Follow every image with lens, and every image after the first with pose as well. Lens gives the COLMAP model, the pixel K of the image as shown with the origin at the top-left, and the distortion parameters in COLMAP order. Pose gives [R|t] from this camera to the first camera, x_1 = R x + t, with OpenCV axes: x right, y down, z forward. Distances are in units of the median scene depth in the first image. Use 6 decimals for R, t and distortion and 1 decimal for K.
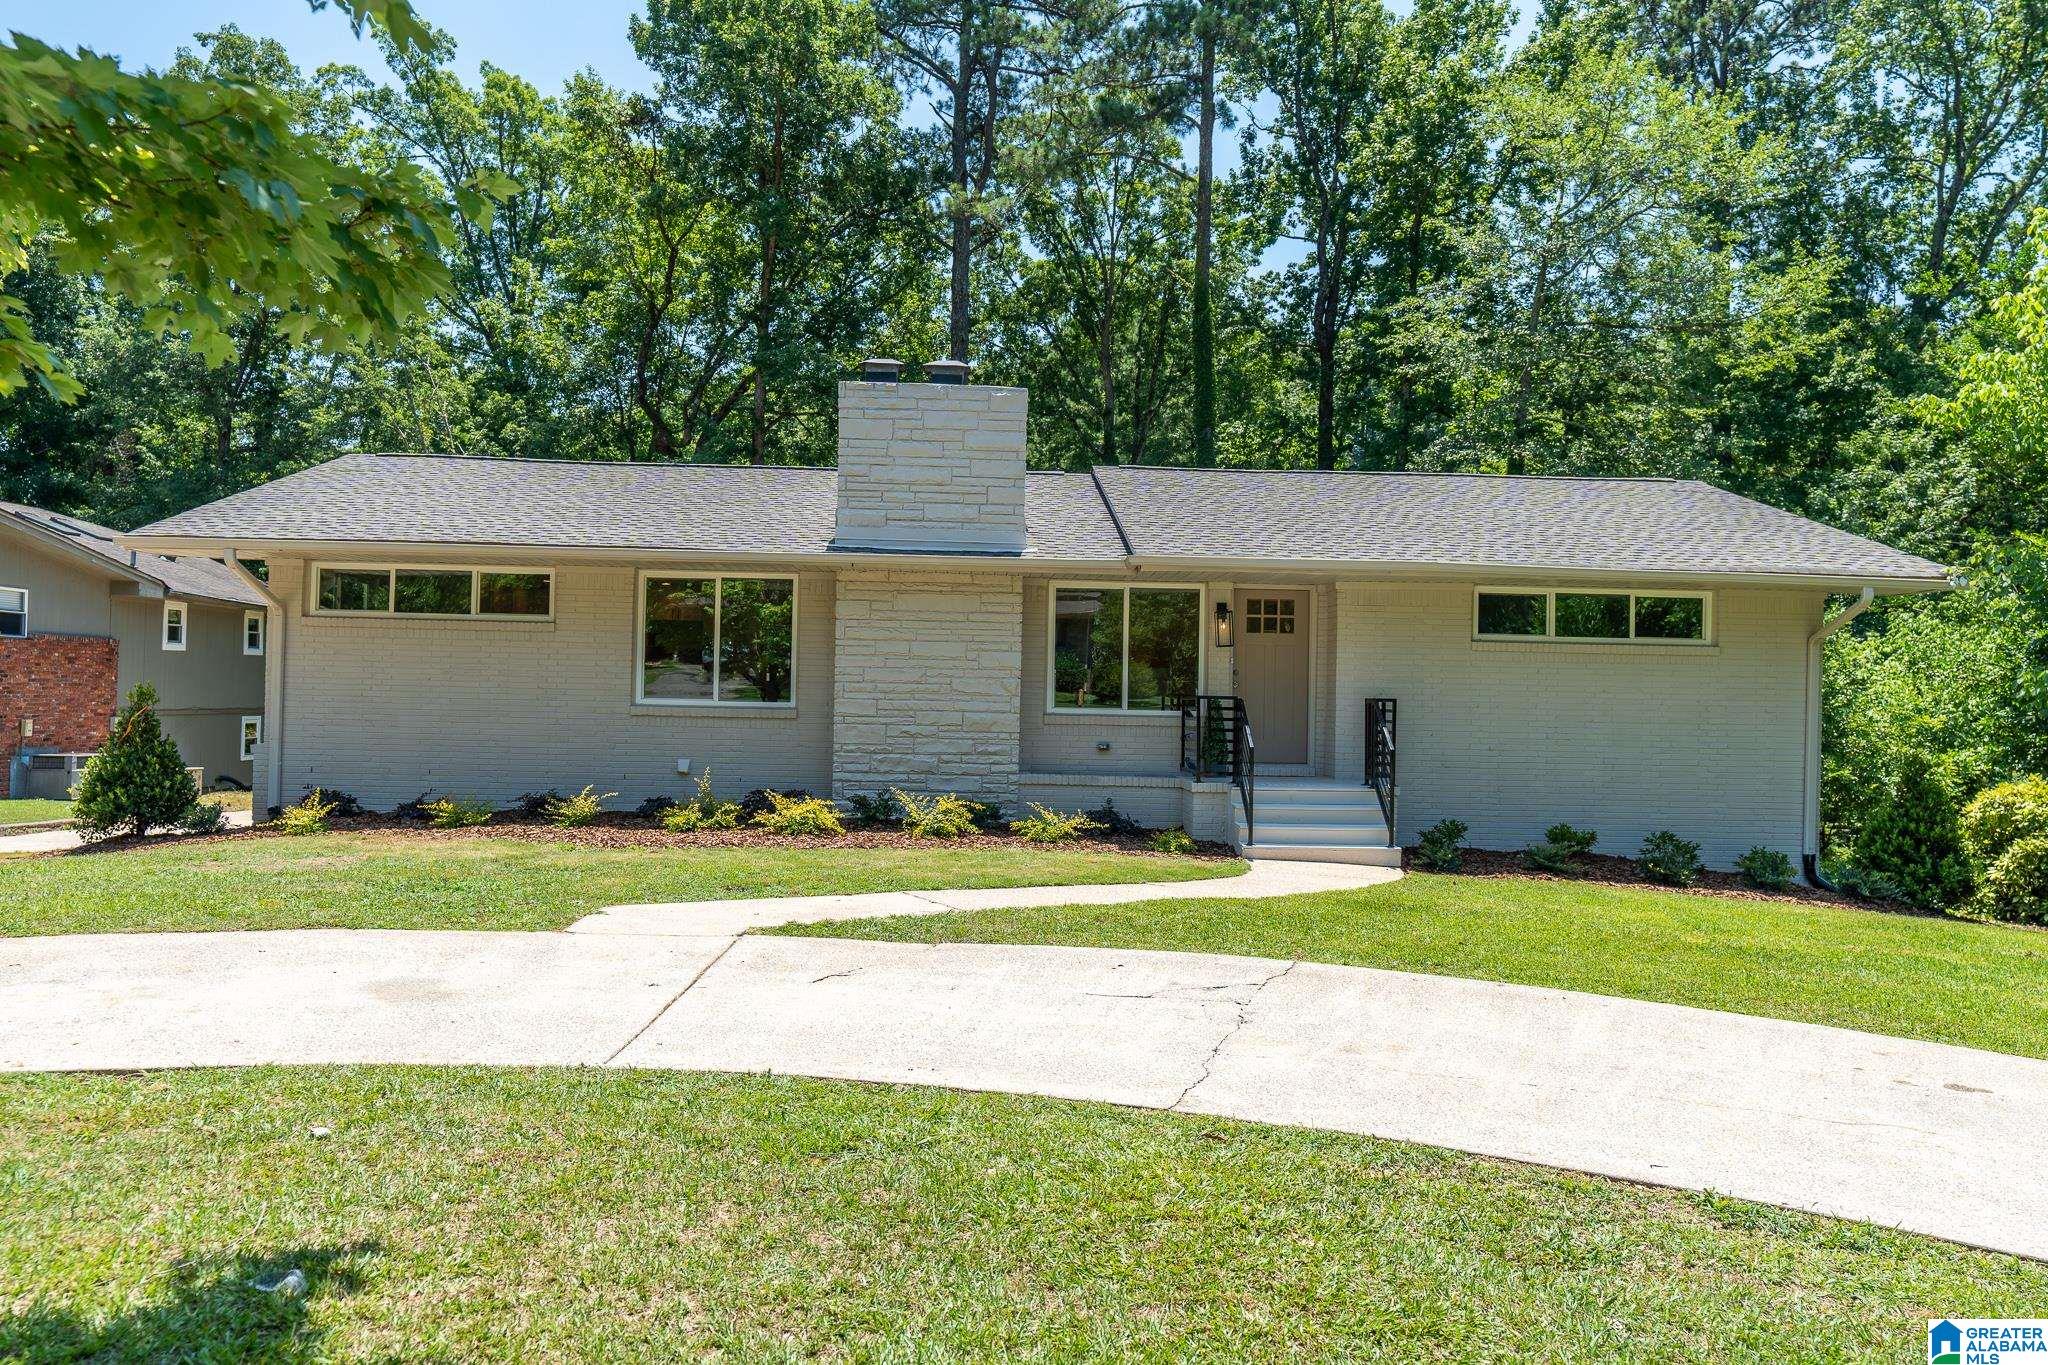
lens RADIAL K [[1395.8, 0, 1024.0], [0, 1395.8, 682.5], [0, 0, 1]] dist [0.006974, -0.002163]
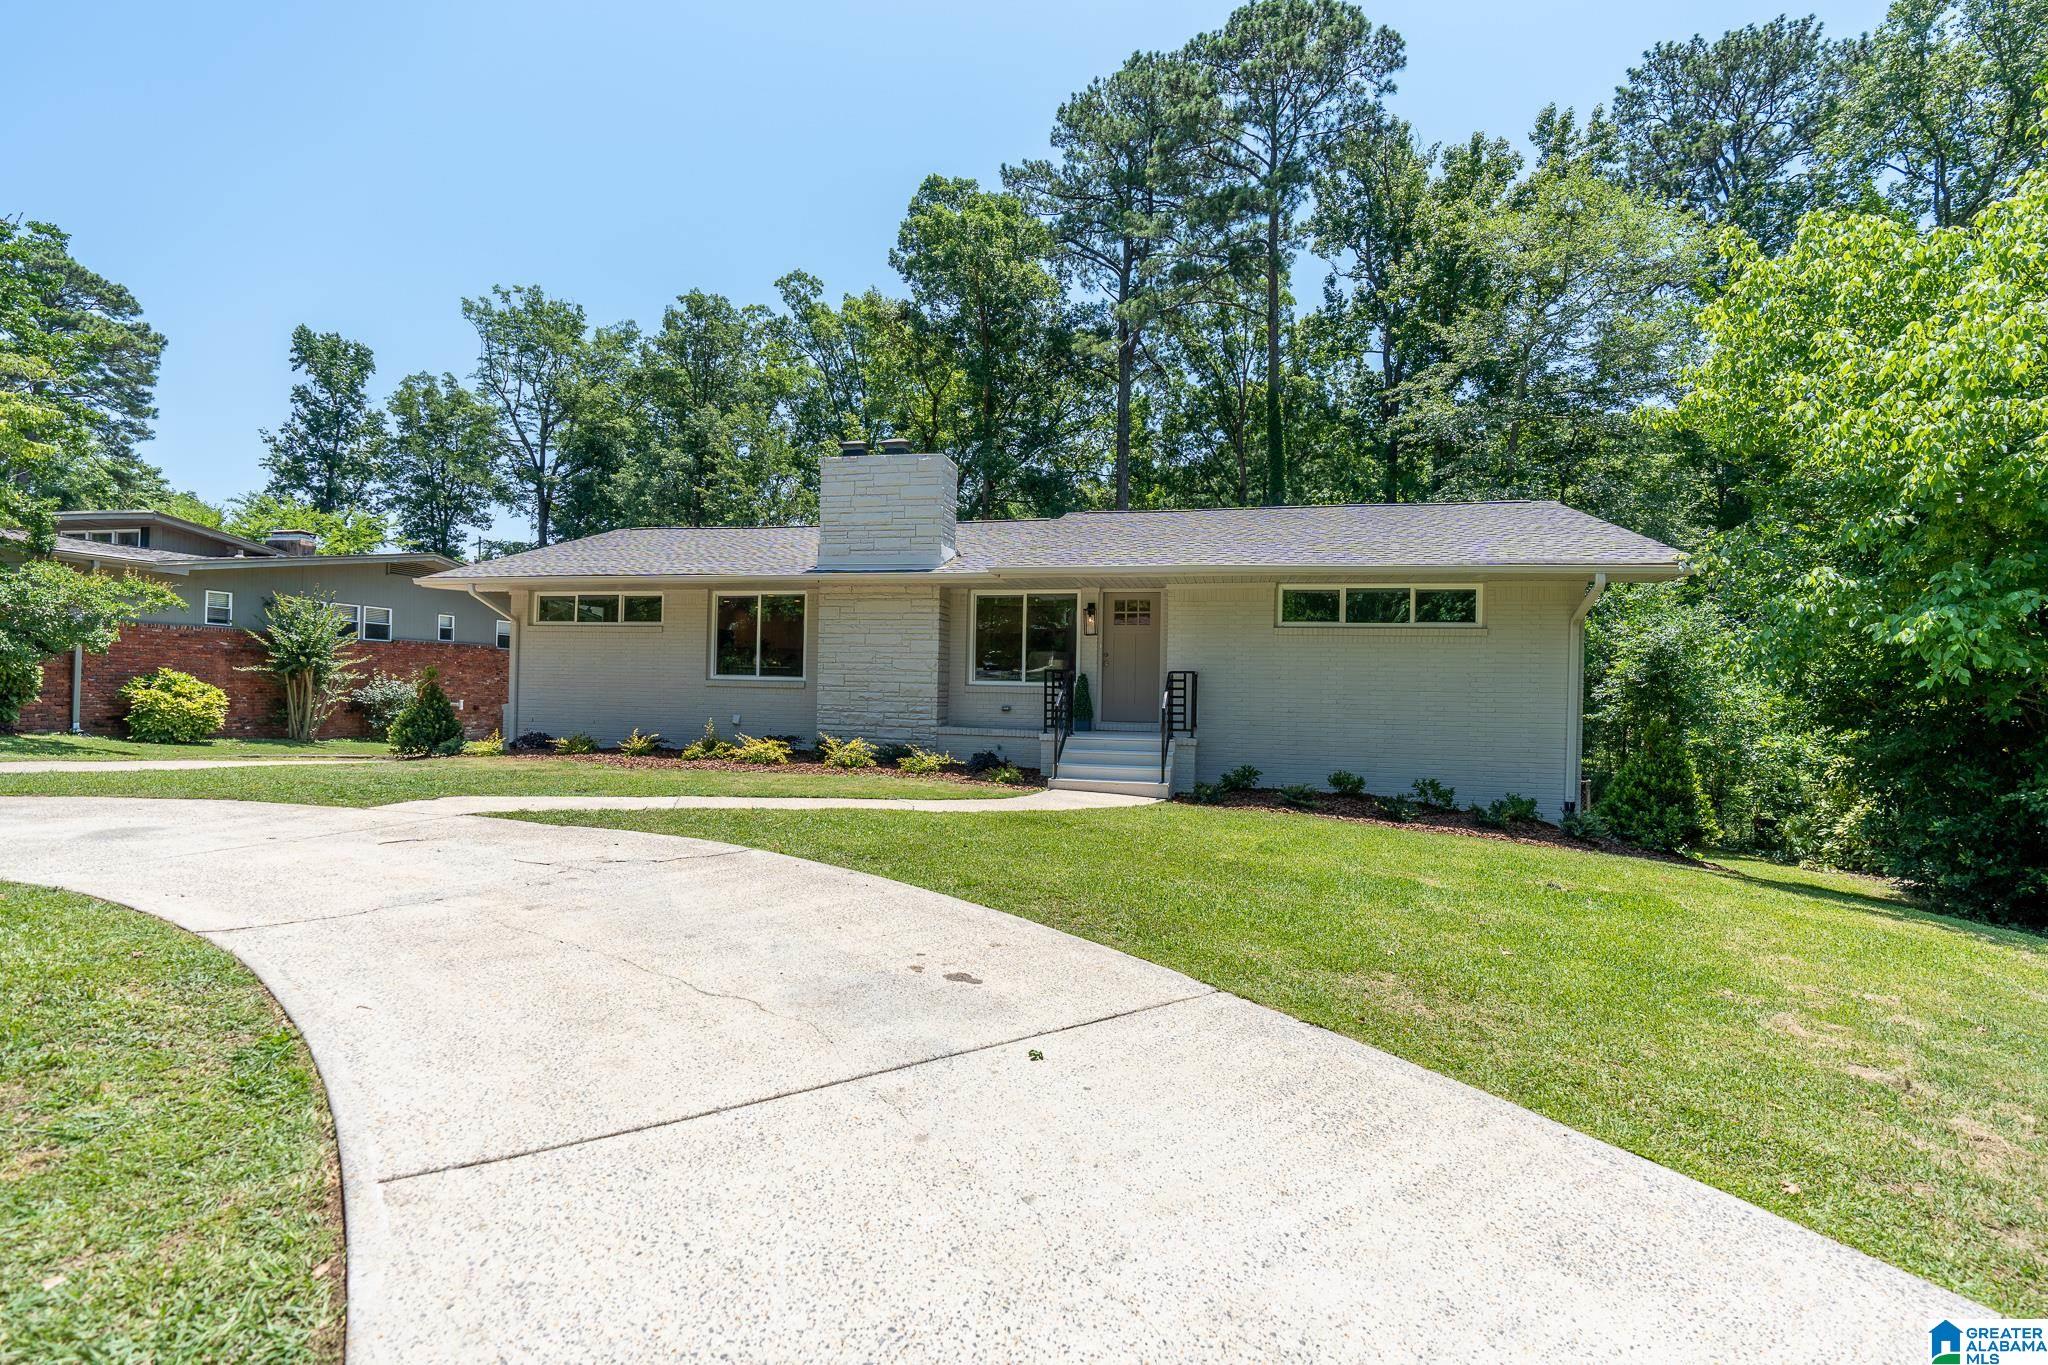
lens RADIAL K [[924.3, 0, 1014.8], [0, 924.3, 682.0], [0, 0, 1]] dist [-0.001530, 0.000782]
pose [[0.963142, -0.002293, -0.268983, 0.315217], [0.001275, 0.999991, -0.003959, 0.023376], [0.268990, 0.003470, 0.963137, 0.116054]]
